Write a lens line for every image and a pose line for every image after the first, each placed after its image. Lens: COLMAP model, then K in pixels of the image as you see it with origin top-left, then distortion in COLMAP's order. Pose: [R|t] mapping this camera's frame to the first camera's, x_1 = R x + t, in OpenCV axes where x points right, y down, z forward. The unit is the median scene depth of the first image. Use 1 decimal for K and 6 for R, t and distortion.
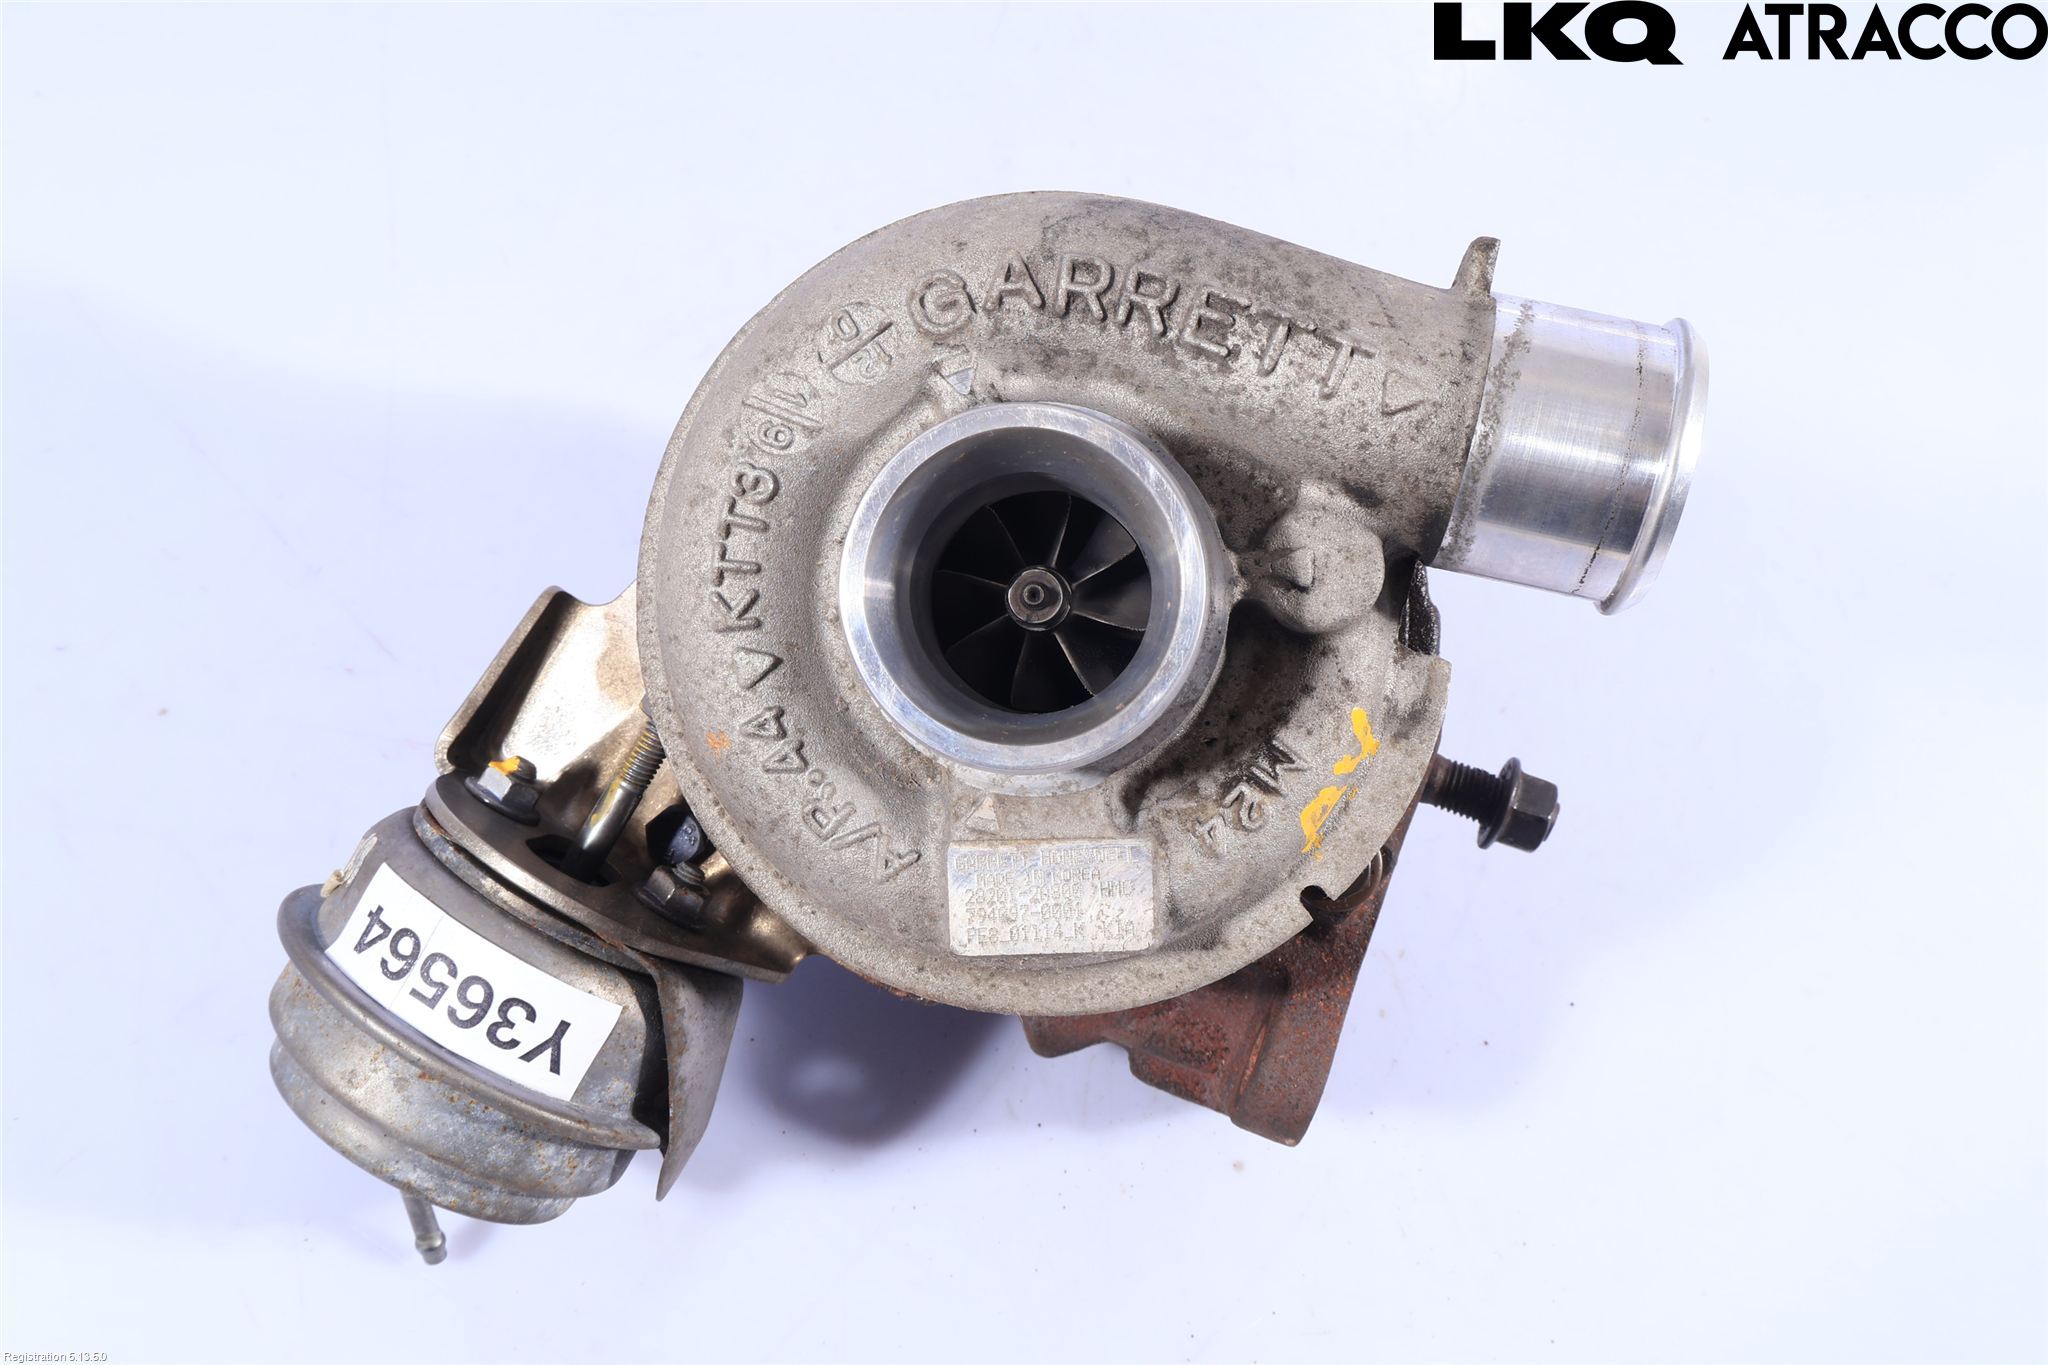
lens RADIAL K [[2108.5, 0, 1020.2], [0, 2108.5, 682.1], [0, 0, 1]] dist [-0.020924, 0.000000]
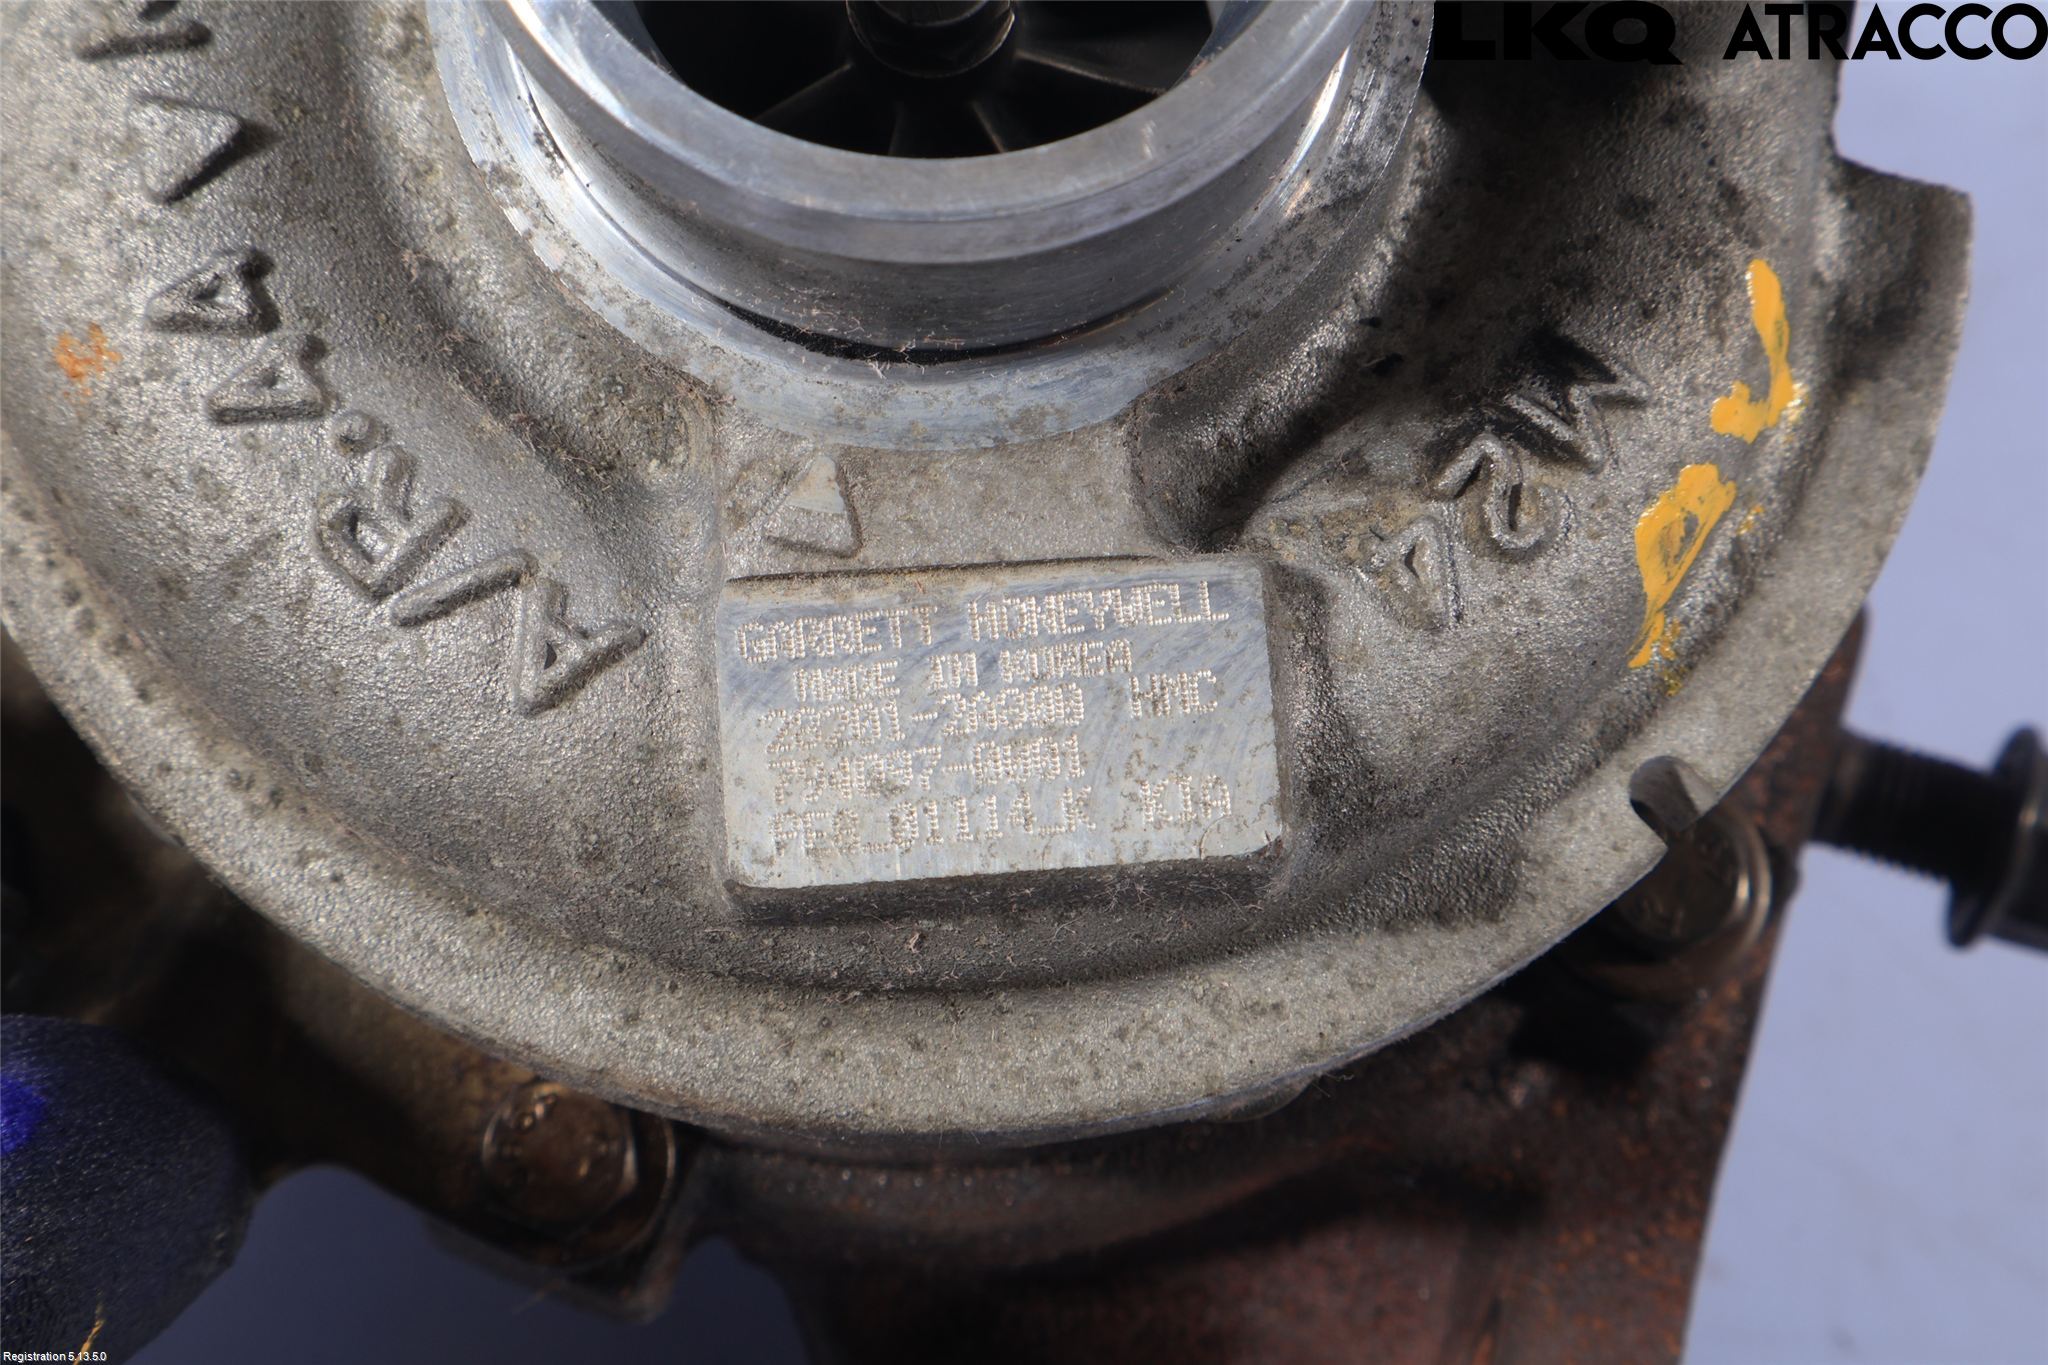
lens RADIAL K [[4169.8, 0, 1025.7], [0, 4169.8, 682.3], [0, 0, 1]] dist [0.038458, 0.000000]
pose [[0.994833, -0.014707, 0.100454, -0.053687], [0.035029, 0.978413, -0.203667, 0.242068], [-0.095291, 0.206133, 0.973873, 0.281458]]
